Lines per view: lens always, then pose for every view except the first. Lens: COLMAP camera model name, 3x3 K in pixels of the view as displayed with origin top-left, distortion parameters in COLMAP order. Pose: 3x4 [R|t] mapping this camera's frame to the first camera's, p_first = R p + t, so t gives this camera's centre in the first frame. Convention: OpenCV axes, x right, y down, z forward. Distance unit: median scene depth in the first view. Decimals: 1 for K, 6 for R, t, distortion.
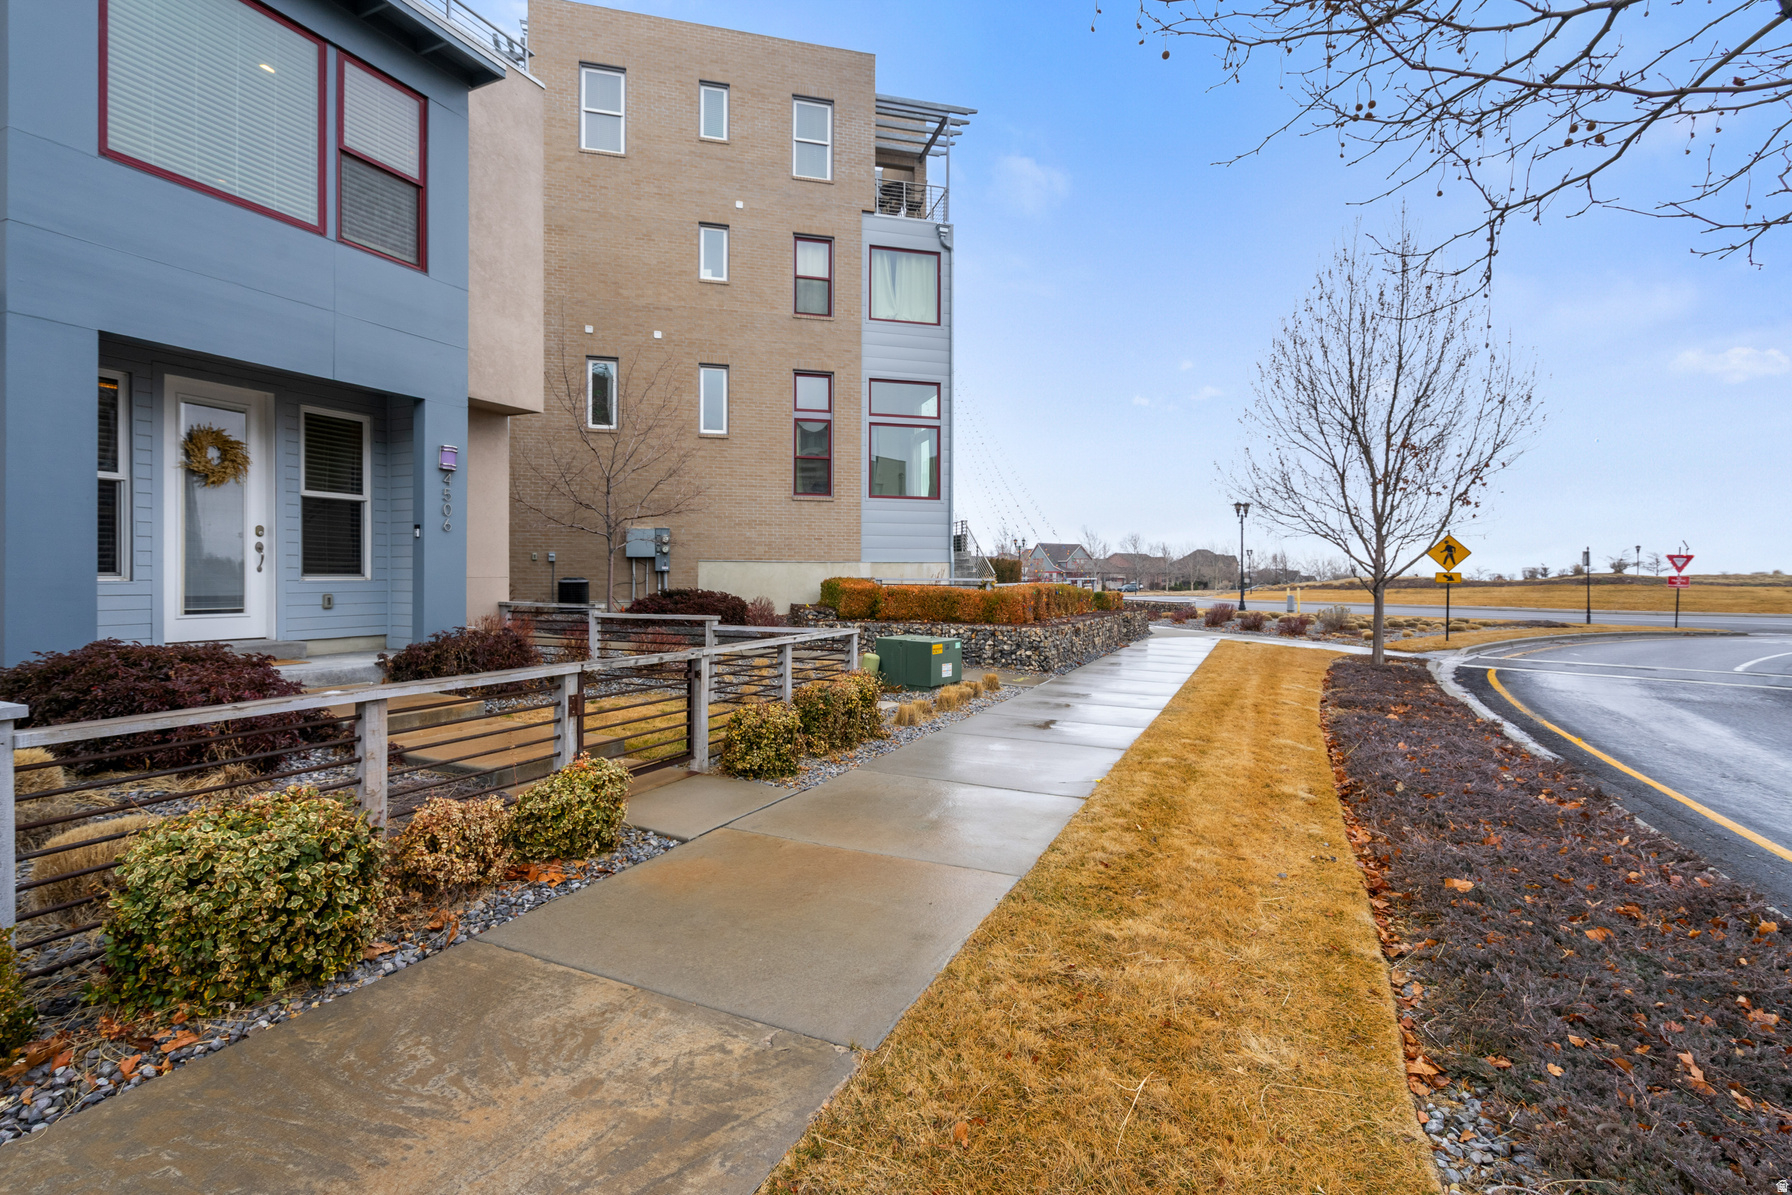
lens RADIAL K [[816.3, 0, 895.3], [0, 816.3, 581.3], [0, 0, 1]] dist [-0.002965, 0.002372]
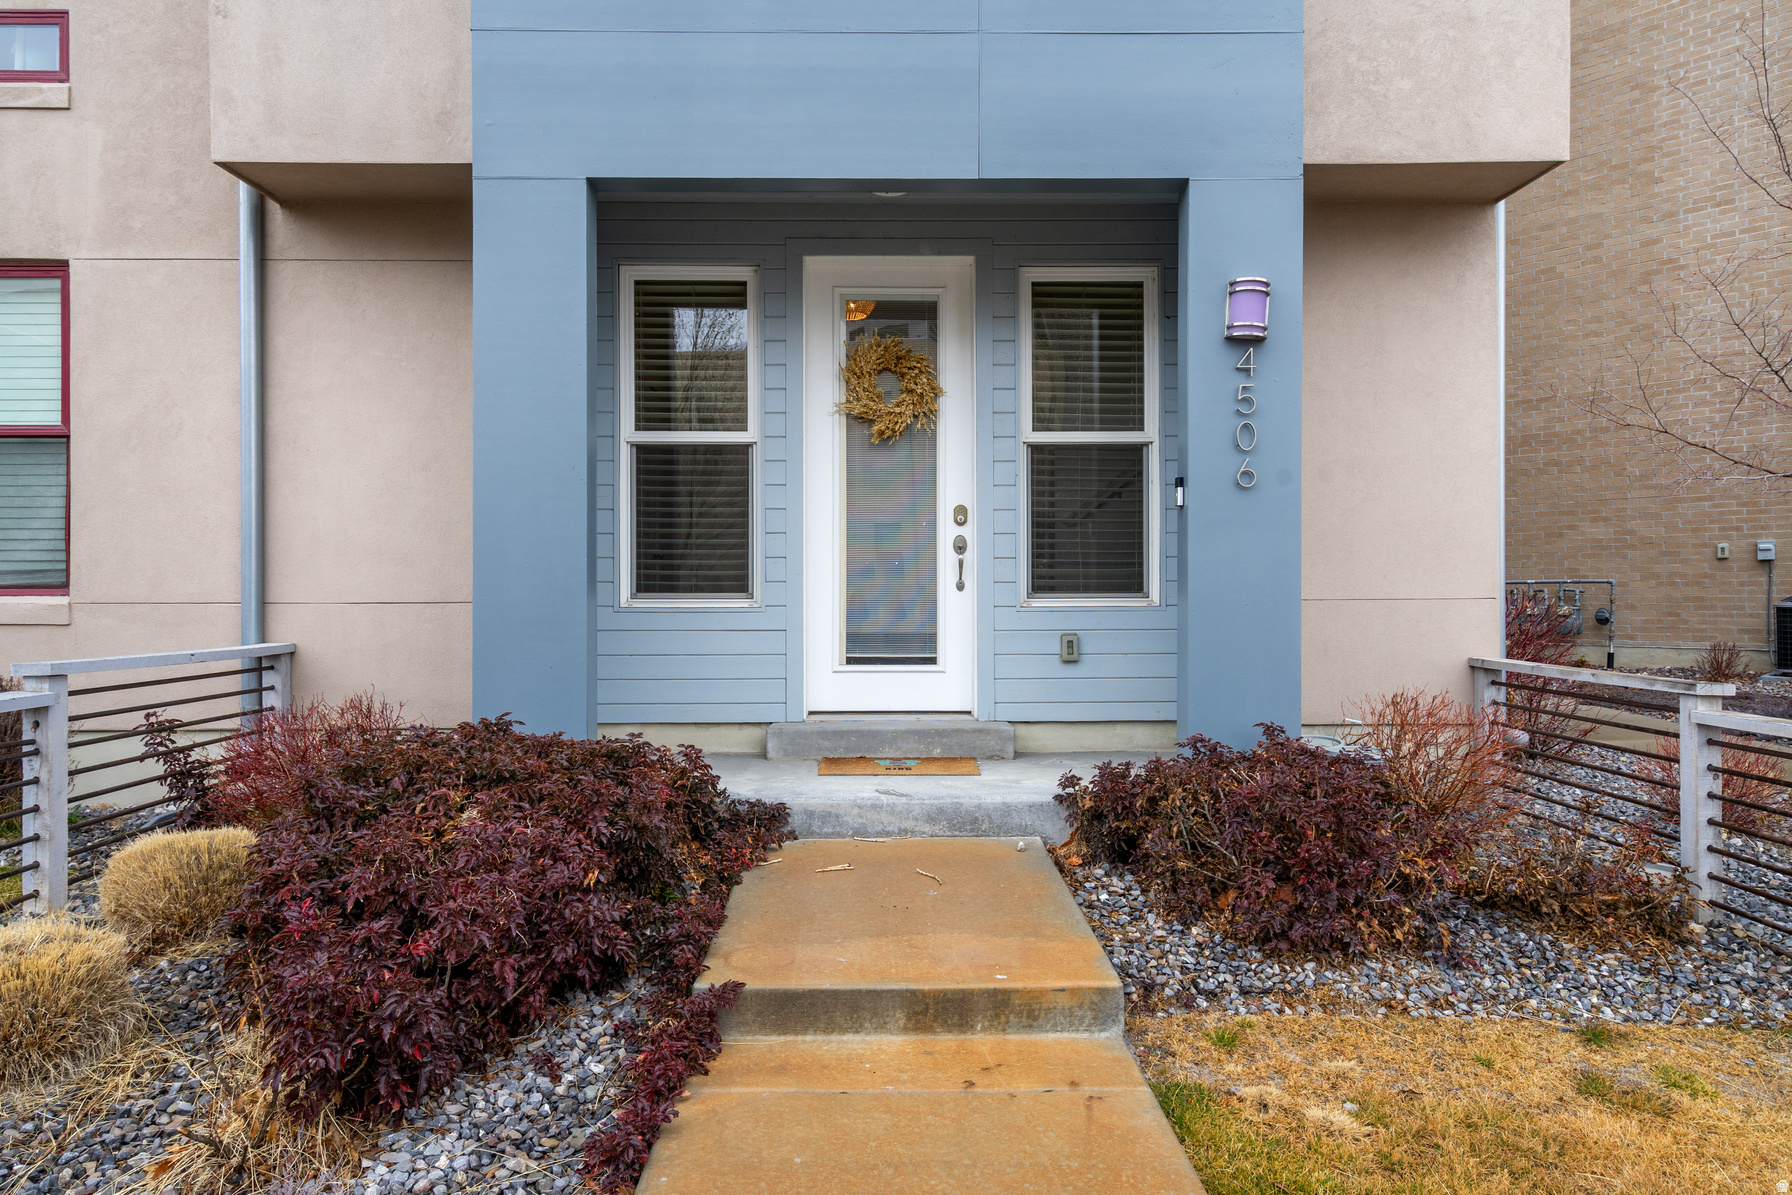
lens RADIAL K [[1132.8, 0, 879.0], [0, 1132.8, 593.0], [0, 0, 1]] dist [0.007095, 0.001727]
pose [[0.418403, -0.004862, -0.908249, -0.089118], [-0.000667, 0.999984, -0.005660, -0.004304], [0.908261, 0.002974, 0.418393, 0.487480]]
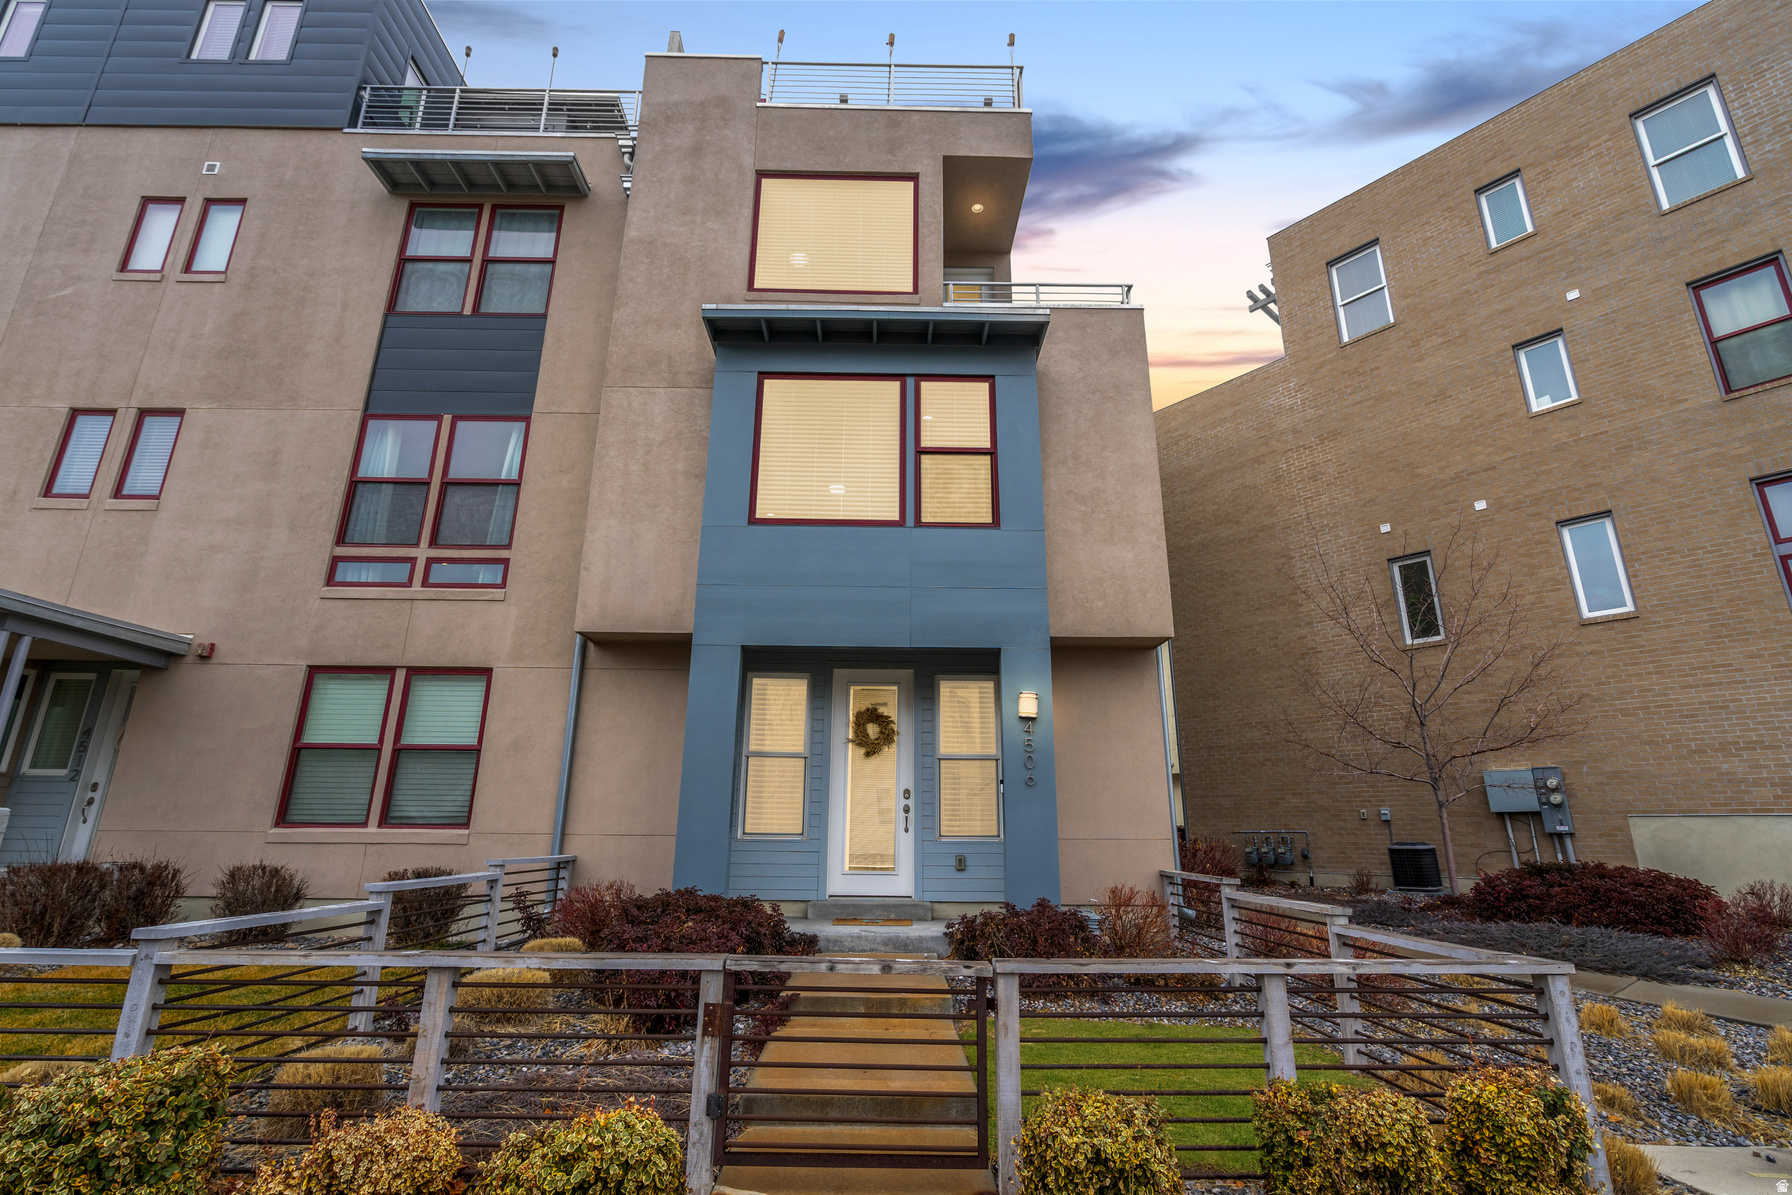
lens RADIAL K [[816.3, 0, 893.2], [0, 816.3, 595.8], [0, 0, 1]] dist [-0.002965, 0.002372]
pose [[0.428975, -0.255036, -0.866566, 0.185661], [-0.012128, 0.957604, -0.287832, 0.000055], [0.903235, 0.133982, 0.407695, 0.380774]]
